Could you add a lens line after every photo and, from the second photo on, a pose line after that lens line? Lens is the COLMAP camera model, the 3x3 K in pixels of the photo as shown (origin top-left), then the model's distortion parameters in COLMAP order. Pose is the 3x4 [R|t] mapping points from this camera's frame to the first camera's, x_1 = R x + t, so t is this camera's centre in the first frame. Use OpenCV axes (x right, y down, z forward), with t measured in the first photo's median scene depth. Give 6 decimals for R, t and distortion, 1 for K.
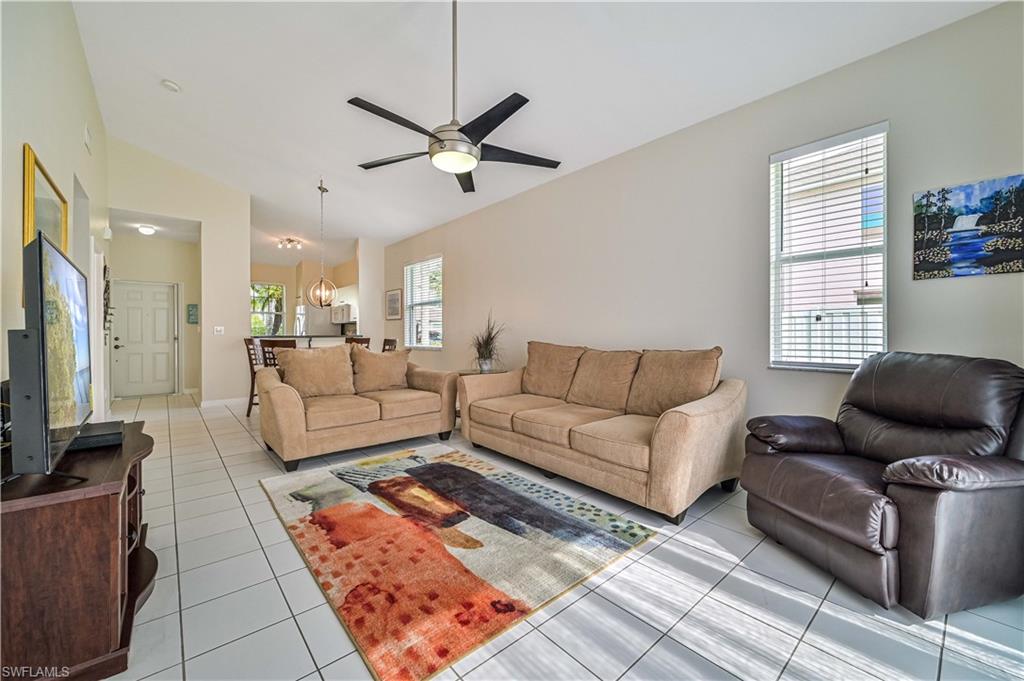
lens RADIAL K [[402.7, 0, 512.4], [0, 402.7, 338.0], [0, 0, 1]] dist [-0.000424, -0.000018]
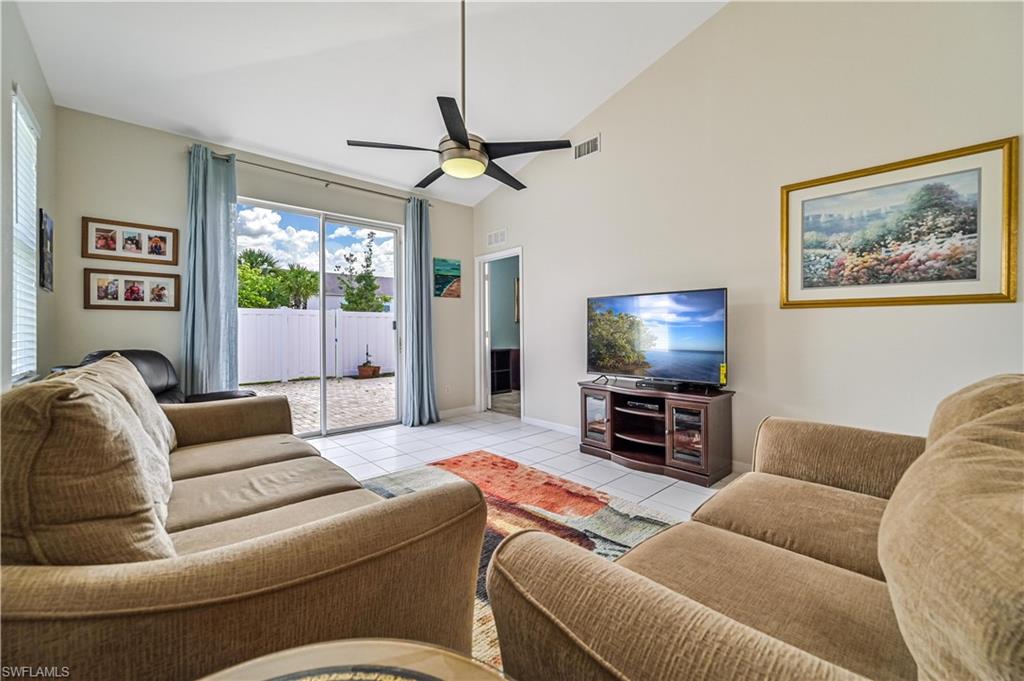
lens RADIAL K [[408.4, 0, 515.4], [0, 408.4, 331.6], [0, 0, 1]] dist [-0.000210, 0.000042]
pose [[-0.999649, 0.007782, -0.025325, -0.275032], [0.007662, 0.999959, 0.004831, -0.012538], [0.025362, 0.004635, -0.999668, 2.302957]]
